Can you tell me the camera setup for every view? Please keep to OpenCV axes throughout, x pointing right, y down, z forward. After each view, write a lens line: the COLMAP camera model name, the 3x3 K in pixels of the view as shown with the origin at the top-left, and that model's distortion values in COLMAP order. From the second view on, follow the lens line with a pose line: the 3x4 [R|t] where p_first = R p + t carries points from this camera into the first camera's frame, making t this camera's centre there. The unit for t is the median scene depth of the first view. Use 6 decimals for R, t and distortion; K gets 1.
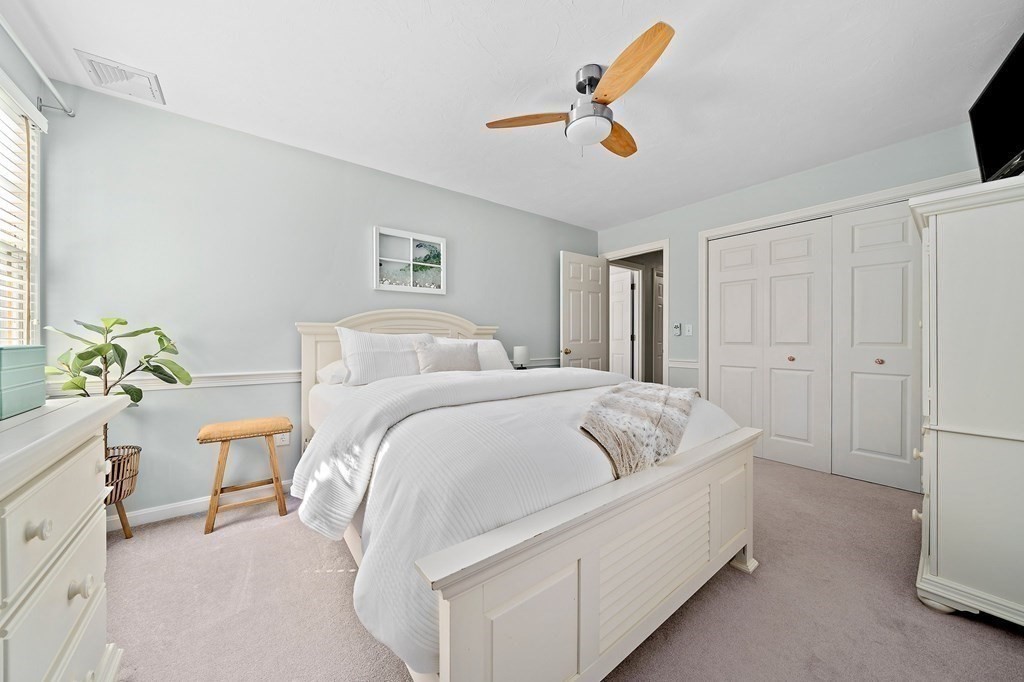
lens RADIAL K [[352.1, 0, 505.5], [0, 352.1, 341.9], [0, 0, 1]] dist [-0.009716, 0.000040]
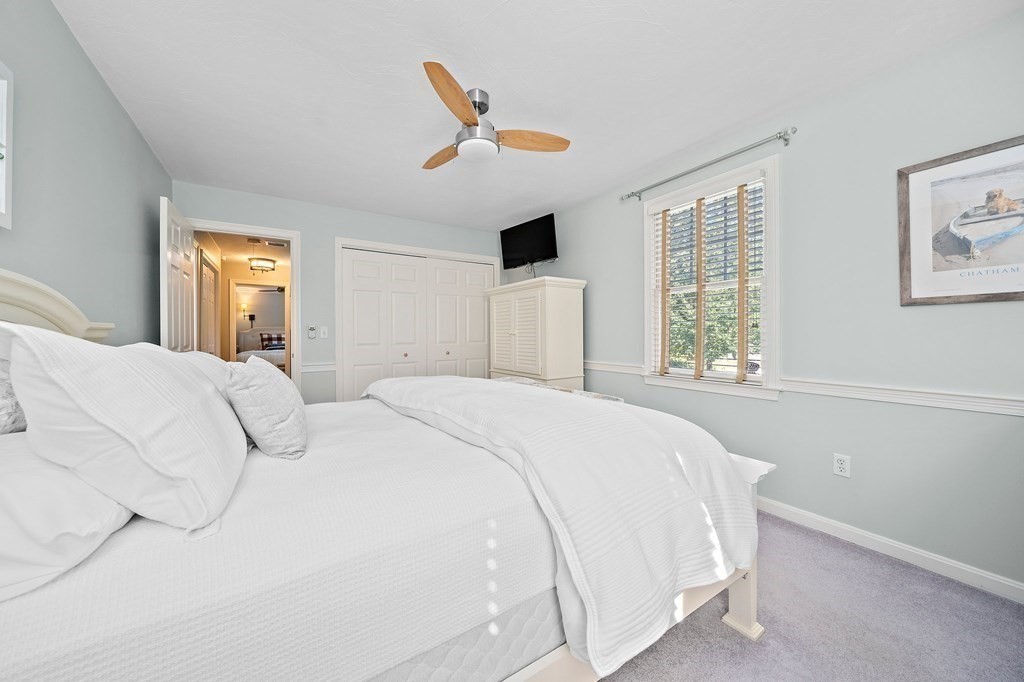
lens RADIAL K [[352.1, 0, 505.5], [0, 352.1, 341.9], [0, 0, 1]] dist [-0.009716, 0.000040]
pose [[0.094058, -0.013061, 0.995481, -0.561959], [0.023576, 0.999663, 0.010888, -0.008693], [-0.995288, 0.022445, 0.094335, 0.541993]]
